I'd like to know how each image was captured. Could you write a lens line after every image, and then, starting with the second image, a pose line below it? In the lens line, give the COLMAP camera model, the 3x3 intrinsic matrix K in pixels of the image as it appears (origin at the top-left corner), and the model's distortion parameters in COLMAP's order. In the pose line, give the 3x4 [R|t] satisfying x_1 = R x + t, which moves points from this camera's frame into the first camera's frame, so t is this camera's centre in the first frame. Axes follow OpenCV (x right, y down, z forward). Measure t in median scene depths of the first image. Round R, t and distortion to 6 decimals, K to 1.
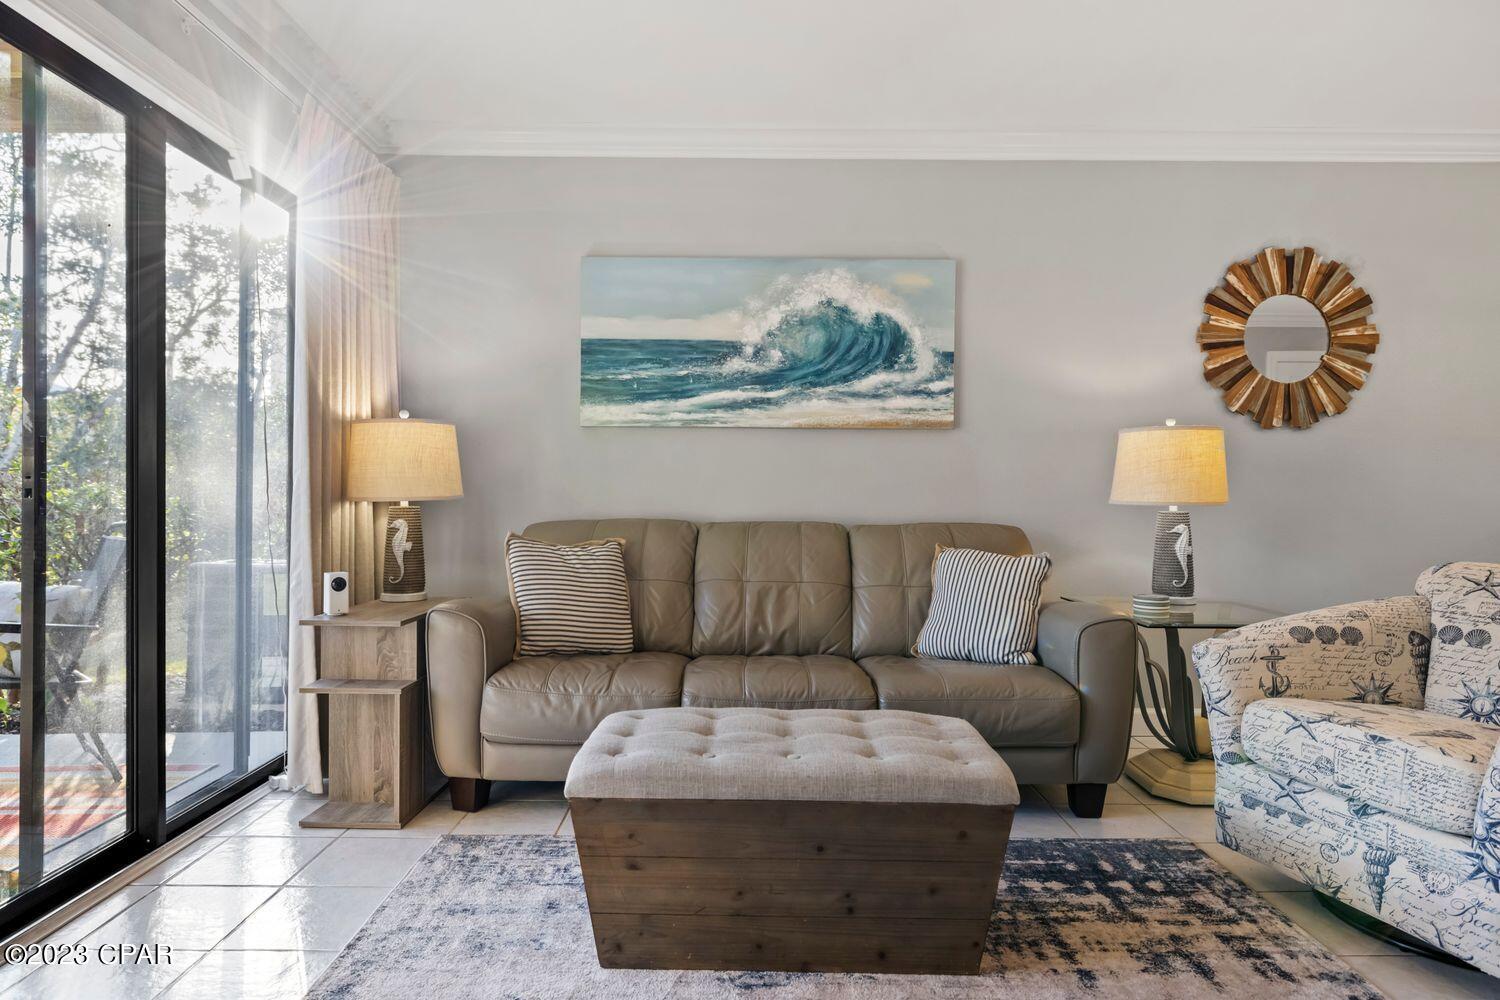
lens RADIAL K [[874.3, 0, 750.0], [0, 874.3, 500.0], [0, 0, 1]] dist [-0.000652, 0.000380]
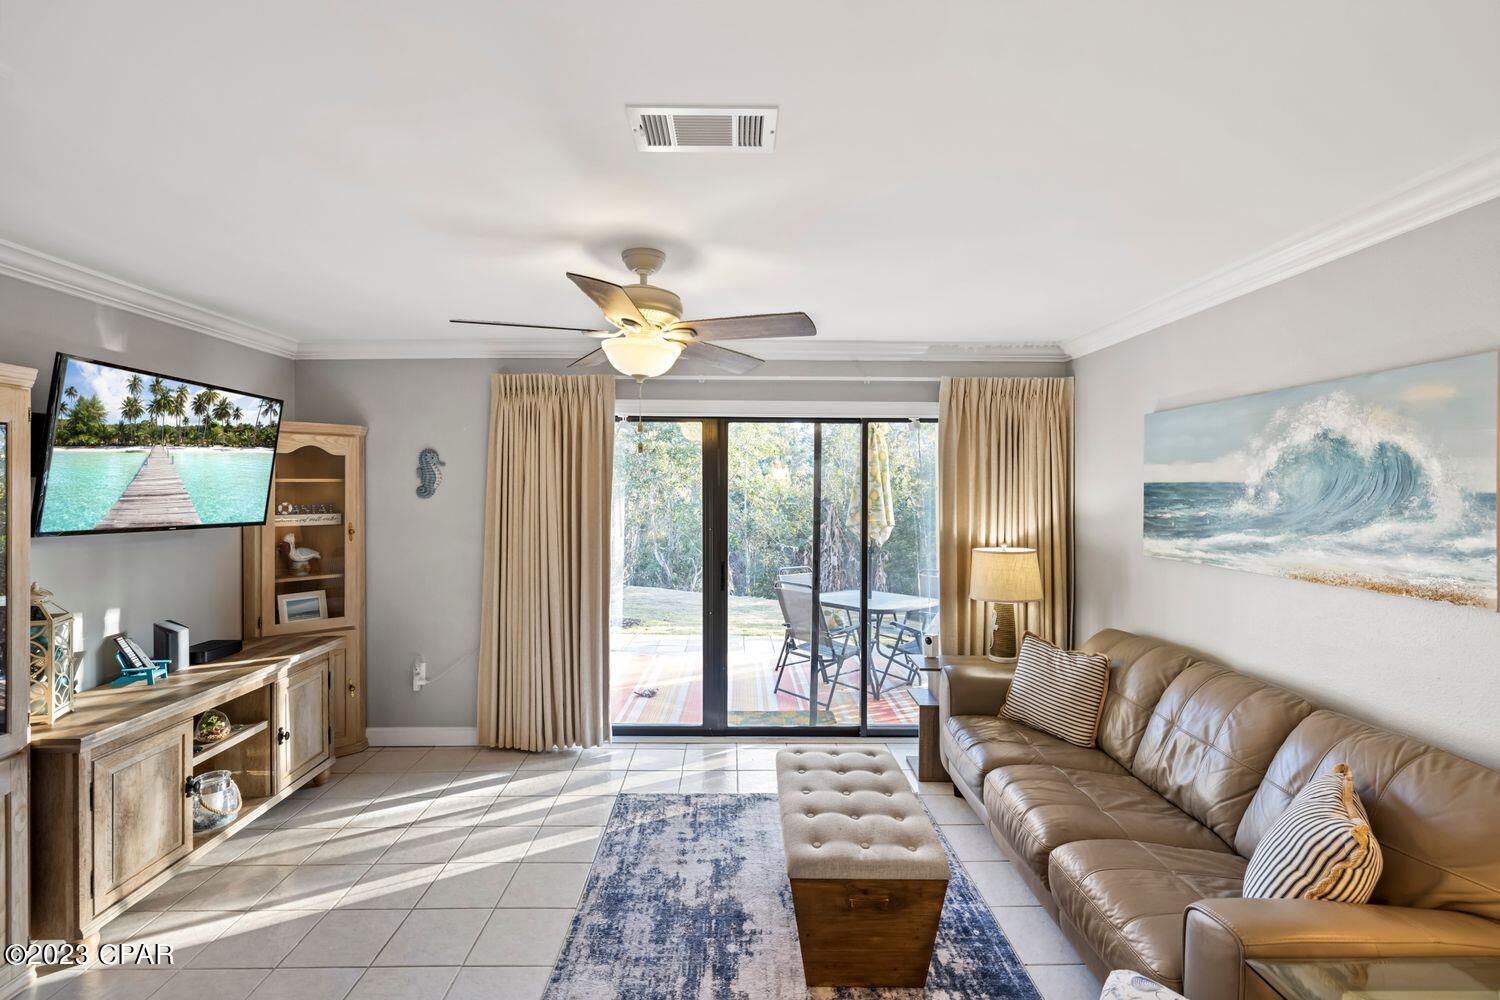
lens RADIAL K [[668.7, 0, 742.6], [0, 668.7, 492.6], [0, 0, 1]] dist [-0.004774, 0.000369]
pose [[0.004588, -0.001805, -0.999988, 0.723546], [-0.013421, 0.999908, -0.001866, -0.161648], [0.999899, 0.013430, 0.004564, 0.441249]]
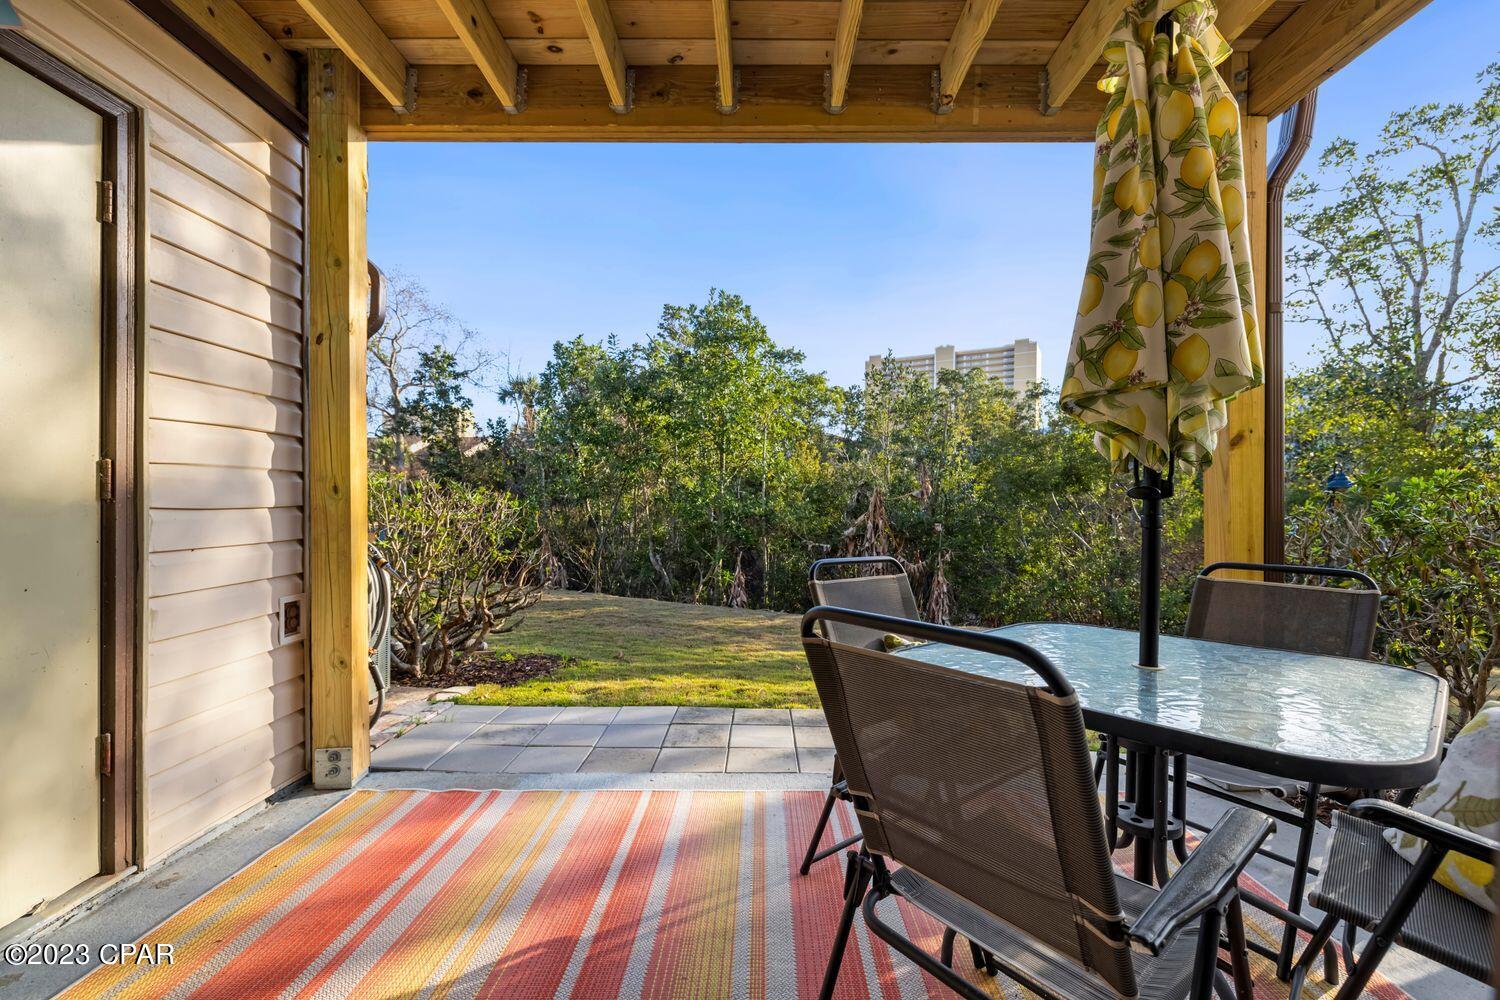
lens RADIAL K [[655.1, 0, 763.1], [0, 655.1, 496.0], [0, 0, 1]] dist [0.000422, 0.000012]
pose [[-0.002477, -0.009487, -0.999952, -0.431290], [-0.009712, 0.999908, -0.009463, -0.021508], [0.999950, 0.009688, -0.002569, 0.500015]]
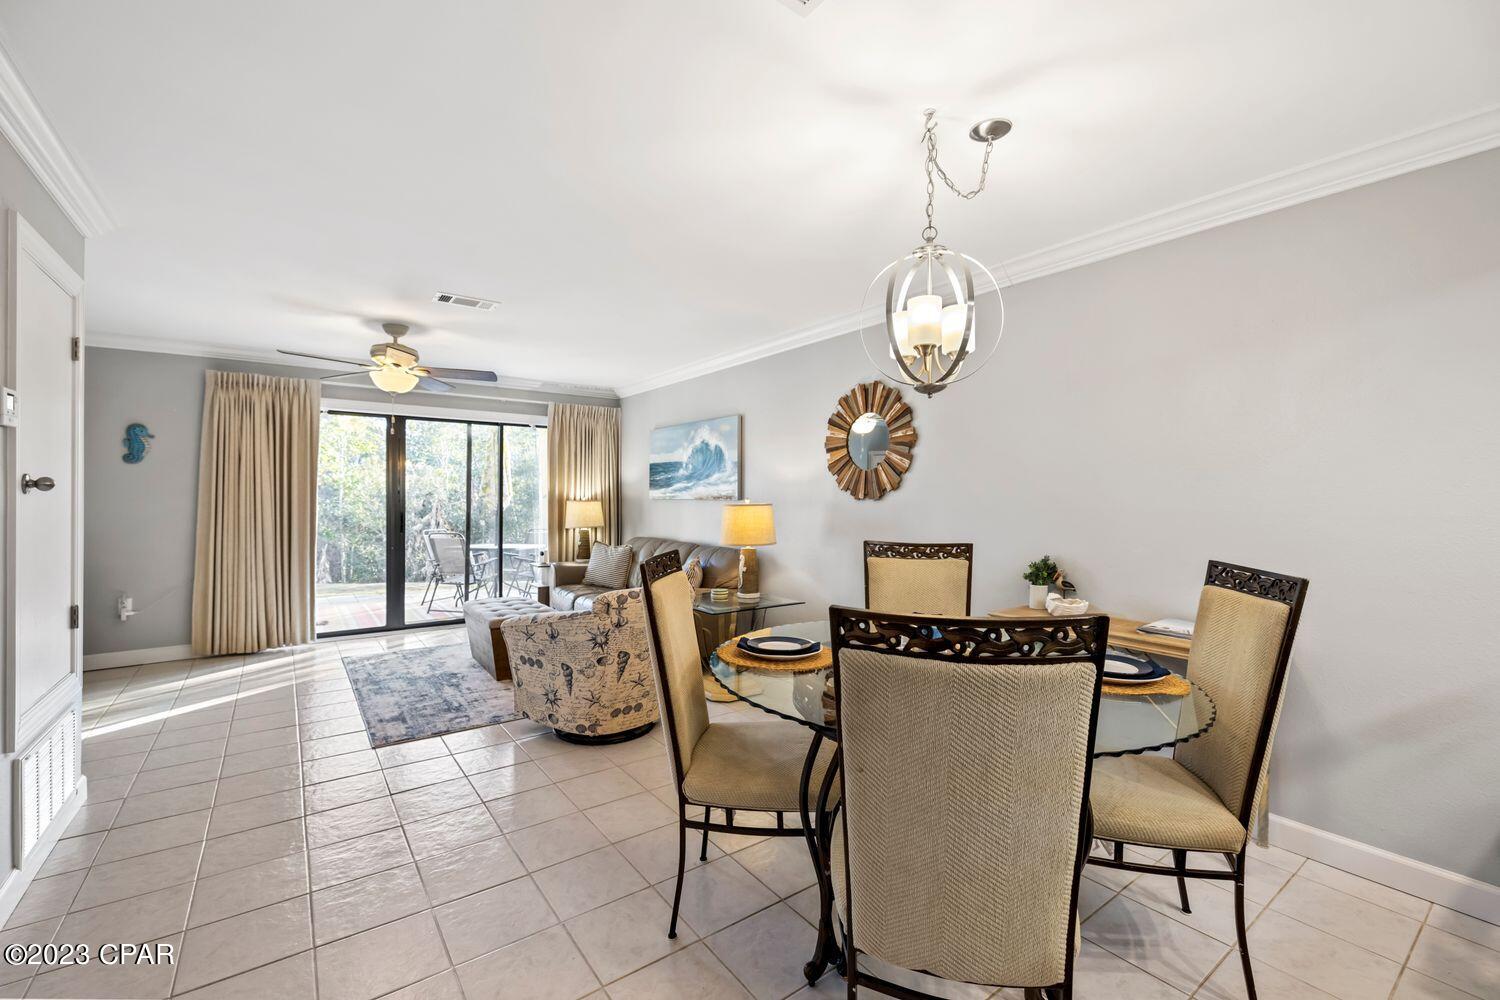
lens RADIAL K [[630.9, 0, 740.7], [0, 630.9, 494.1], [0, 0, 1]] dist [0.000289, -0.000007]
pose [[0.579439, -0.006121, -0.814993, 1.407800], [-0.008896, 0.999865, -0.013834, -0.075255], [0.814967, 0.015266, 0.579306, 0.176683]]
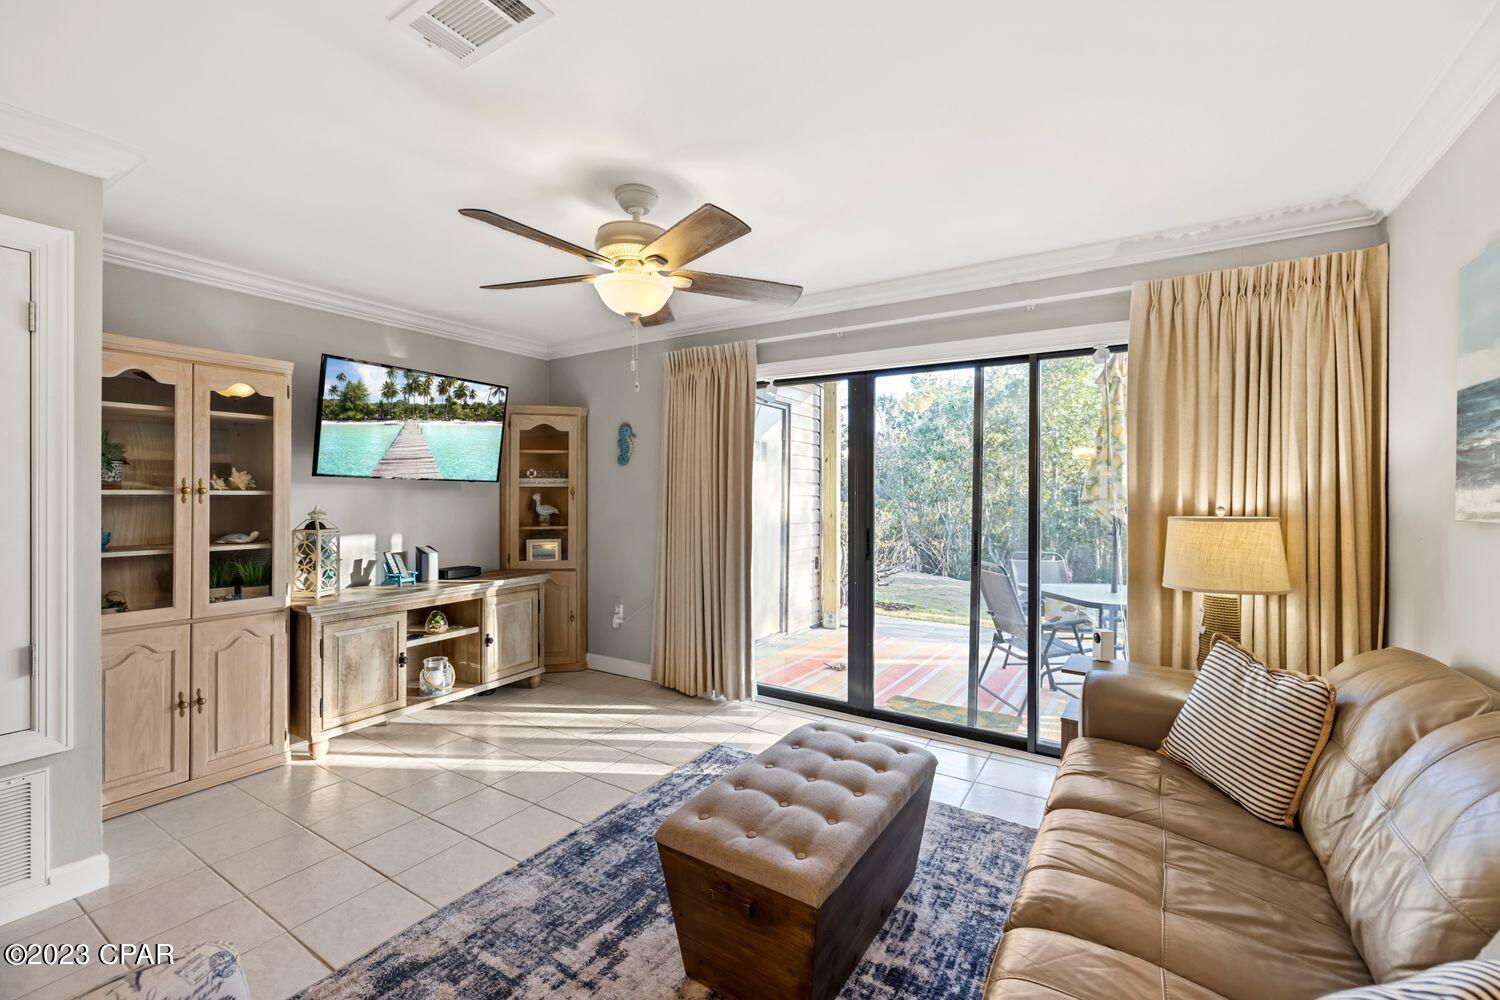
lens RADIAL K [[630.9, 0, 740.7], [0, 630.9, 494.1], [0, 0, 1]] dist [0.000289, -0.000007]
pose [[-0.543818, -0.004380, -0.839192, 0.516560], [-0.016086, 0.999857, 0.005205, -0.098308], [0.839049, 0.016330, -0.543810, 0.800026]]
